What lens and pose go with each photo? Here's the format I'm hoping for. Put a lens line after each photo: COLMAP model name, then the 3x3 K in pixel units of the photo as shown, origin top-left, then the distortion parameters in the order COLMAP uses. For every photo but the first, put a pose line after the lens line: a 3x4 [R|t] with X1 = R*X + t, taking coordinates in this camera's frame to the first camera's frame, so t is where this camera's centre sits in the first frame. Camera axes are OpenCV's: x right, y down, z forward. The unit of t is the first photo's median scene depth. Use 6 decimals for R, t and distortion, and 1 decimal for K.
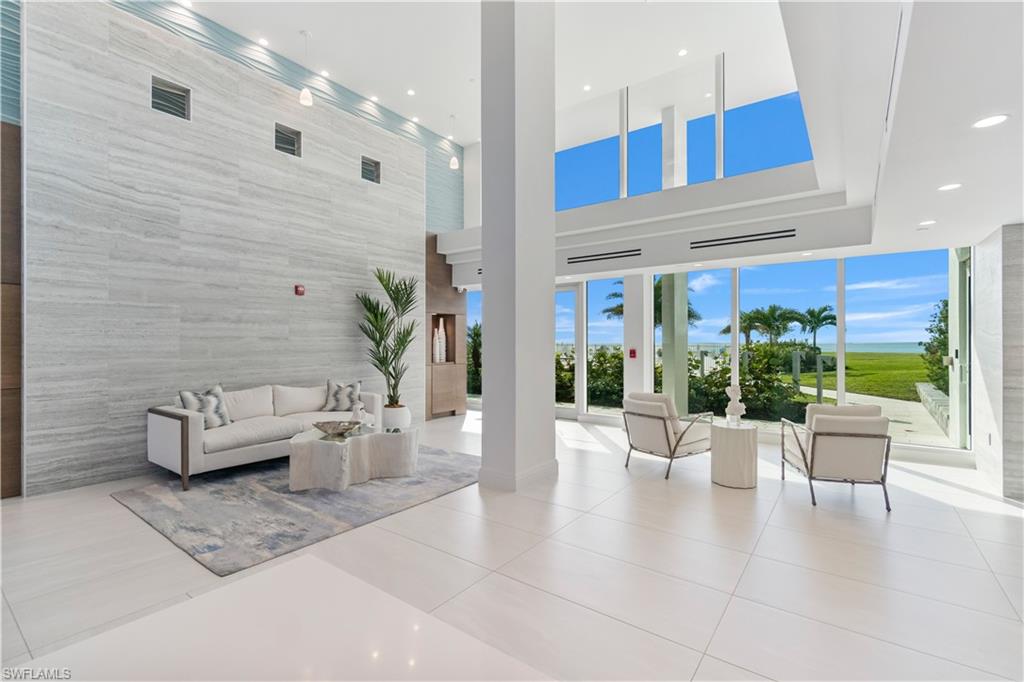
lens RADIAL K [[452.0, 0, 512.0], [0, 452.0, 341.0], [0, 0, 1]] dist [-0.001247, -0.000512]
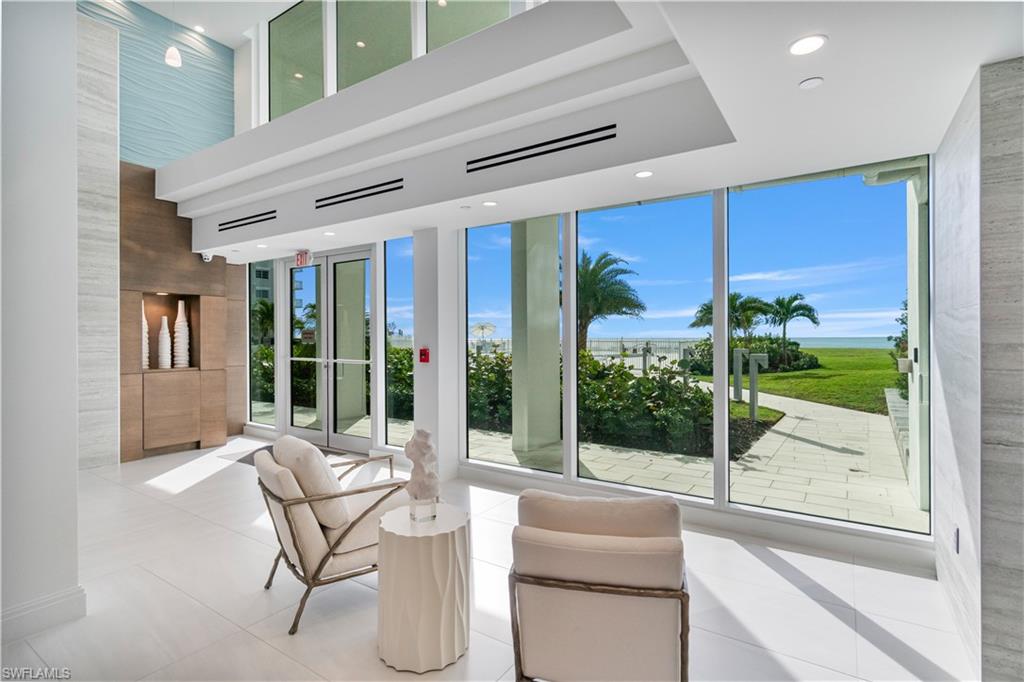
lens RADIAL K [[489.6, 0, 513.8], [0, 489.6, 337.0], [0, 0, 1]] dist [-0.001403, 0.000558]
pose [[0.998619, -0.001632, 0.052510, 0.299594], [0.001494, 0.999995, 0.002665, 0.000909], [-0.052514, -0.002583, 0.998617, 0.270098]]
